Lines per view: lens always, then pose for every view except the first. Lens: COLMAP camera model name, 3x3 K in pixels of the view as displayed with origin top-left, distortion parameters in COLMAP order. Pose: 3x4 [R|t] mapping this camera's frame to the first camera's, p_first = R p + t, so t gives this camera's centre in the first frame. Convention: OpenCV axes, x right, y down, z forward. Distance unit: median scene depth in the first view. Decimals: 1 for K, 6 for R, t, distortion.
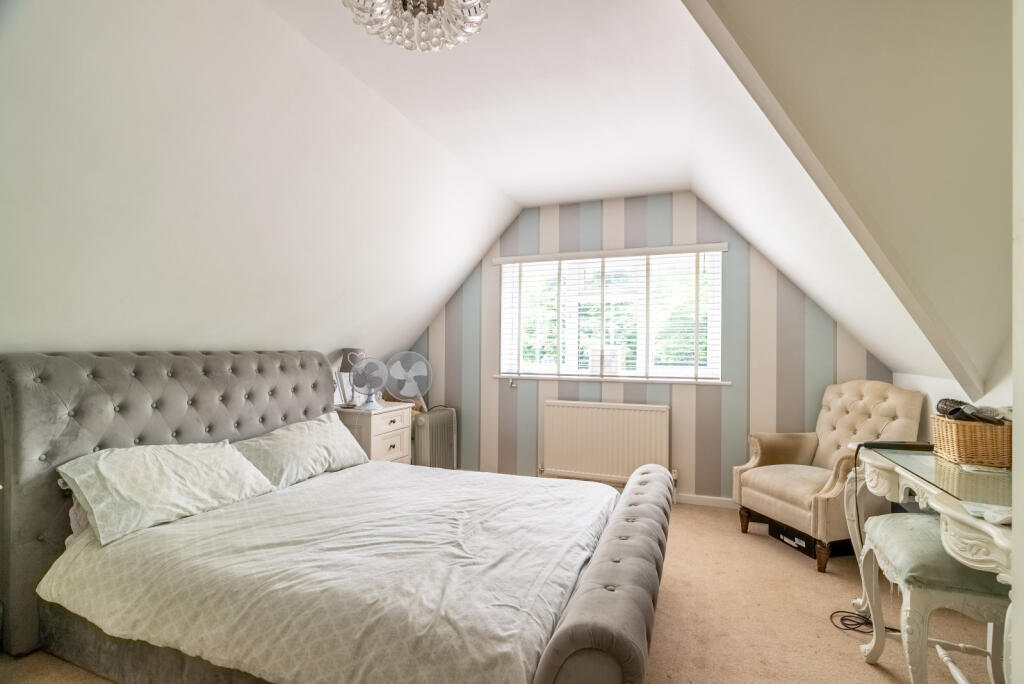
lens RADIAL K [[475.6, 0, 515.8], [0, 475.6, 341.8], [0, 0, 1]] dist [-0.003991, -0.000388]
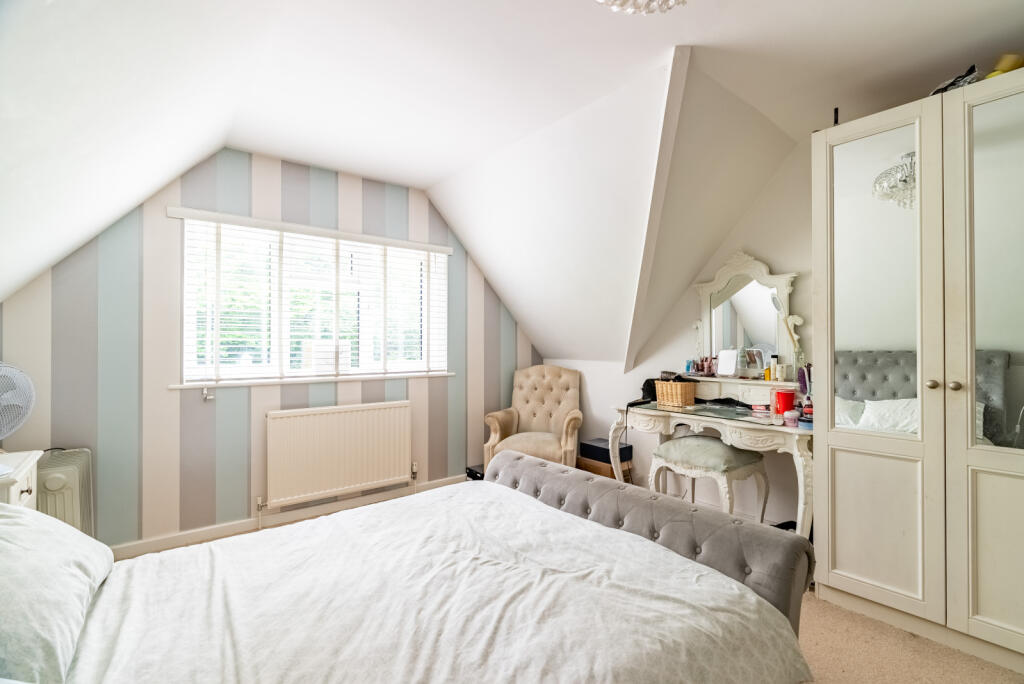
lens RADIAL K [[475.6, 0, 515.8], [0, 475.6, 341.8], [0, 0, 1]] dist [-0.003991, -0.000388]
pose [[0.495086, -0.002516, 0.868840, -0.445324], [-0.007356, 0.999948, 0.007087, 0.002433], [-0.868813, -0.009900, 0.495042, 0.312580]]
